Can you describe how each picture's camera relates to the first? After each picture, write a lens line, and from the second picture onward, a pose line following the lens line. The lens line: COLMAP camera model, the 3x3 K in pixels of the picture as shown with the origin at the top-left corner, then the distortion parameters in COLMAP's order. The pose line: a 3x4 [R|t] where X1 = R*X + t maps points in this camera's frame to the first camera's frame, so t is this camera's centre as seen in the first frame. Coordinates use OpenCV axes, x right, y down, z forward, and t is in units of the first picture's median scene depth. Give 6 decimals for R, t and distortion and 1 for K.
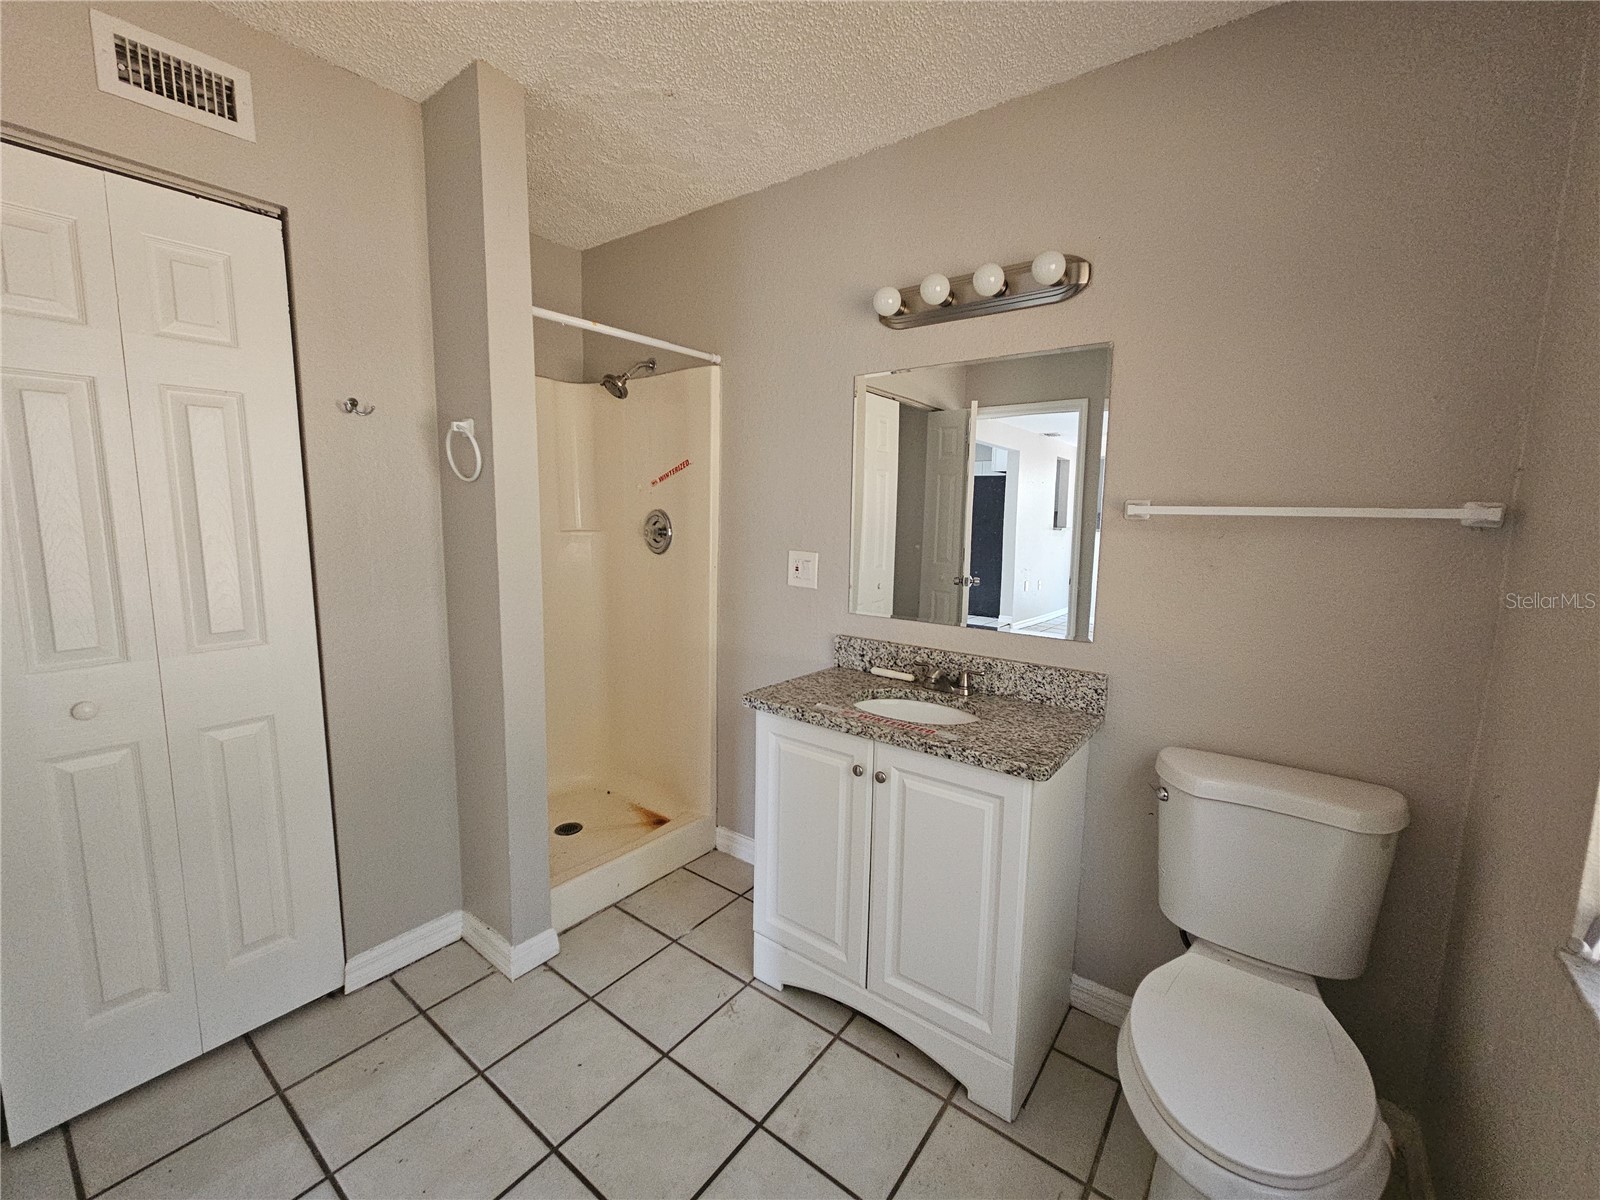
lens RADIAL K [[655.7, 0, 805.1], [0, 655.7, 592.8], [0, 0, 1]] dist [-0.003881, 0.000834]
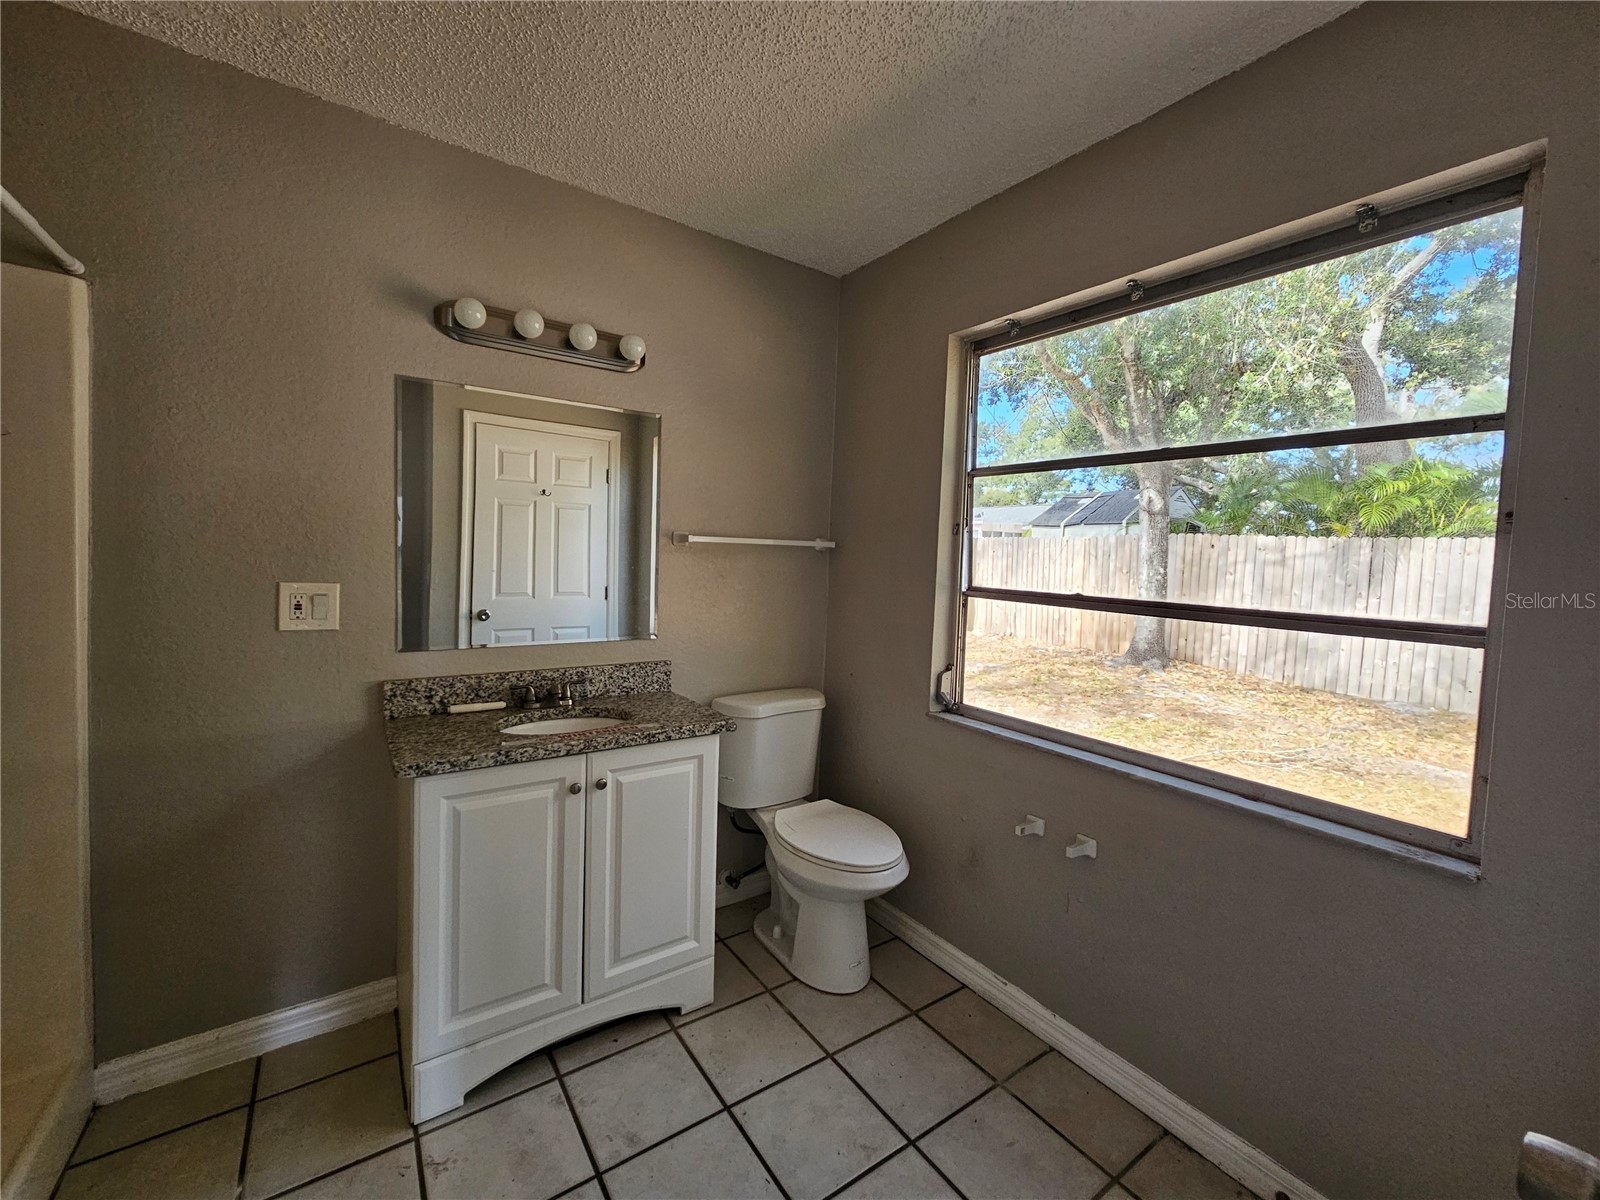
lens RADIAL K [[655.7, 0, 806.3], [0, 655.7, 593.2], [0, 0, 1]] dist [-0.003881, 0.000834]
pose [[0.305707, -0.061145, 0.950160, -0.691720], [0.093250, 0.995061, 0.034032, -0.029824], [-0.947548, 0.078198, 0.309899, 0.291797]]
